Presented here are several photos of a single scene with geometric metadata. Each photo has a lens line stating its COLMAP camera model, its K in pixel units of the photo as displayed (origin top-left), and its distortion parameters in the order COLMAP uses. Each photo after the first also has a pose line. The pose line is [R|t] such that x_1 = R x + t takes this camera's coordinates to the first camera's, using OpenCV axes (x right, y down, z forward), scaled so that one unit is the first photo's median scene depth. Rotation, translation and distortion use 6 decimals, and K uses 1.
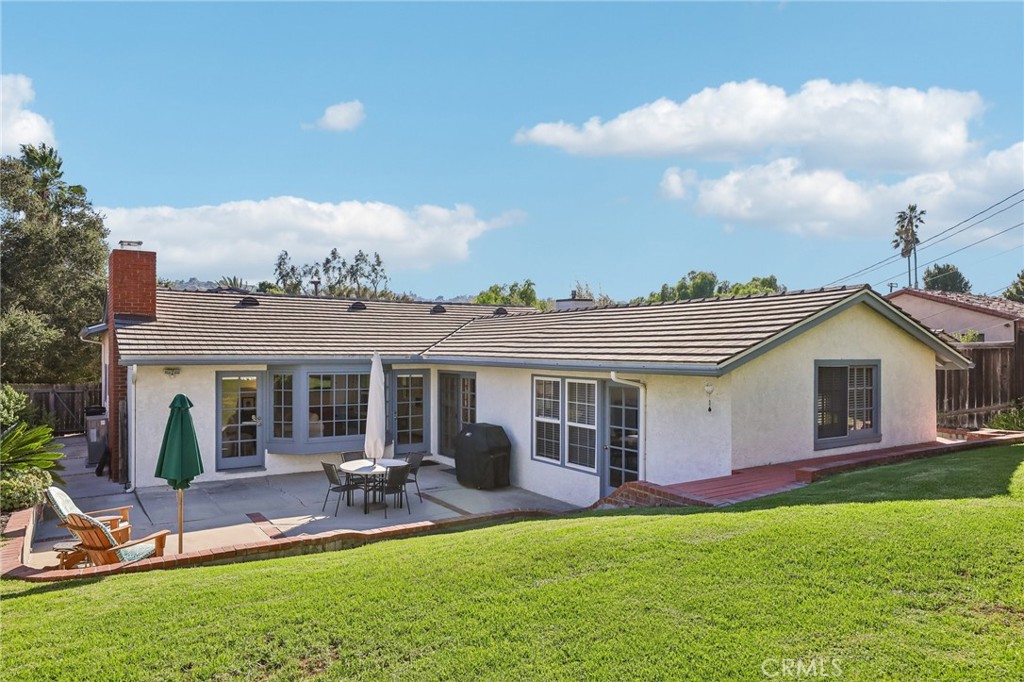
lens RADIAL K [[671.3, 0, 512.3], [0, 671.3, 344.6], [0, 0, 1]] dist [0.030356, -0.000128]
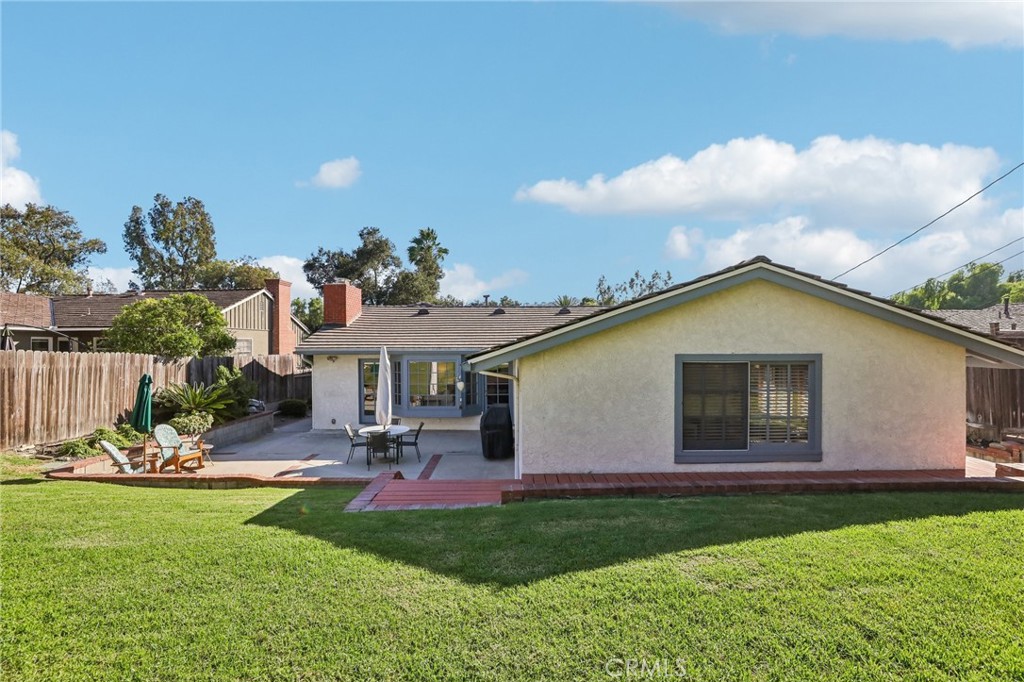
lens RADIAL K [[468.8, 0, 512.0], [0, 468.8, 341.0], [0, 0, 1]] dist [-0.043461, 0.012727]
pose [[0.831785, -0.008676, -0.555030, 0.460964], [0.010969, 0.999940, 0.000807, 0.002900], [0.554990, -0.006759, 0.831830, 0.319500]]
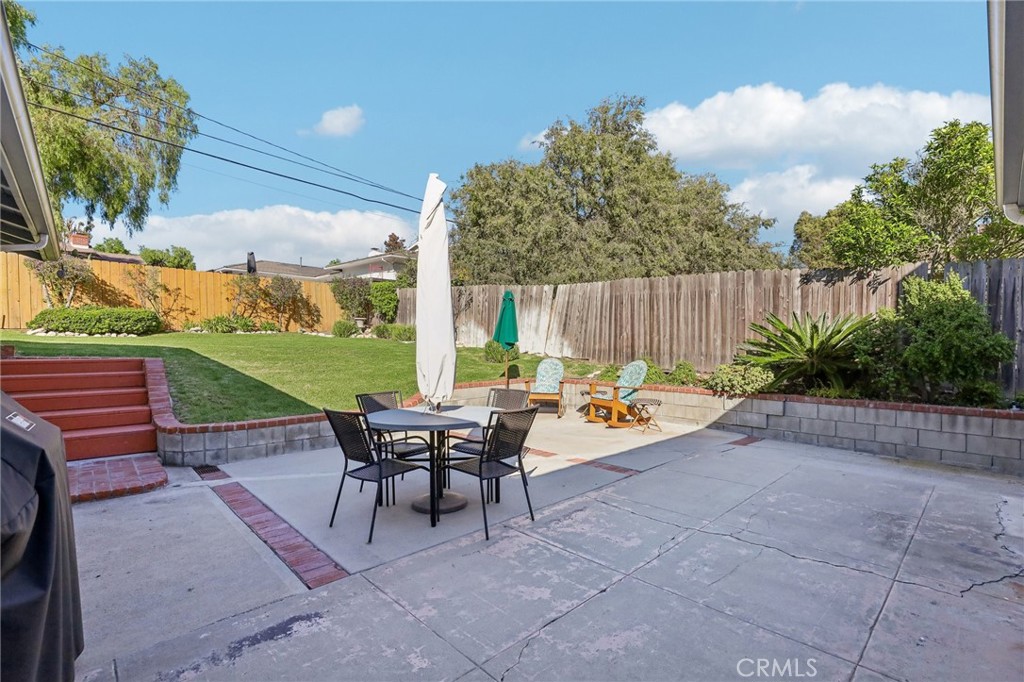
lens RADIAL K [[468.8, 0, 512.0], [0, 468.8, 341.0], [0, 0, 1]] dist [-0.043461, 0.012727]
pose [[-0.986408, 0.002404, -0.164300, -0.164857], [0.004109, 0.999941, -0.010037, 0.111514], [0.164266, -0.010576, -0.986359, 1.143612]]
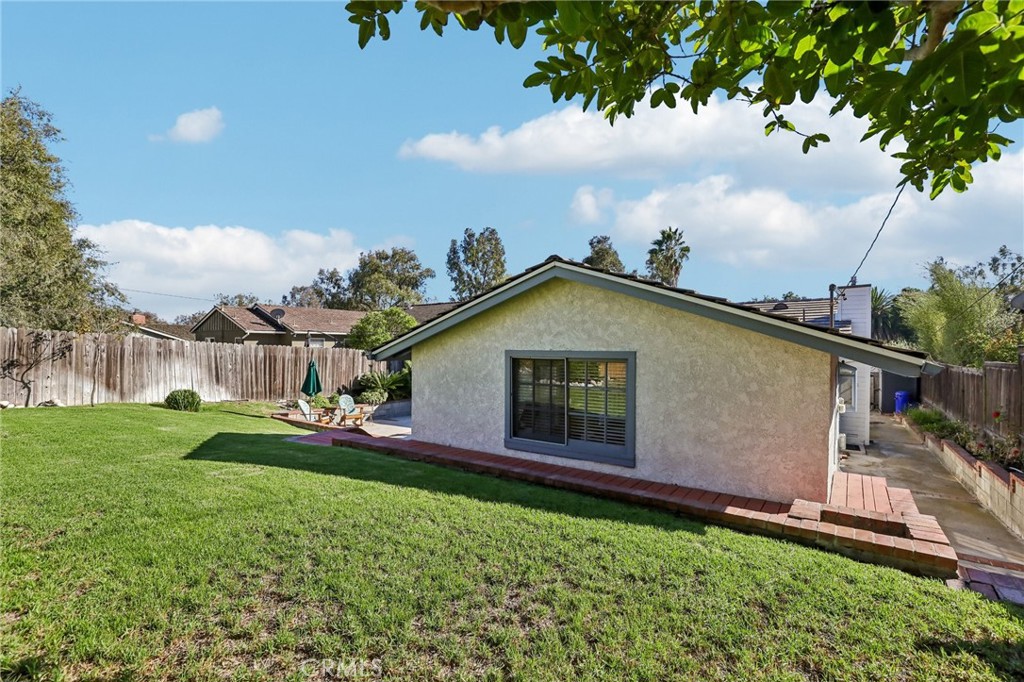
lens RADIAL K [[470.3, 0, 516.0], [0, 470.3, 340.5], [0, 0, 1]] dist [-0.057393, 0.013893]
pose [[0.352072, -0.012732, -0.935887, 0.812951], [0.006795, 0.999916, -0.011047, 0.012873], [0.935948, -0.002470, 0.352128, 0.606591]]
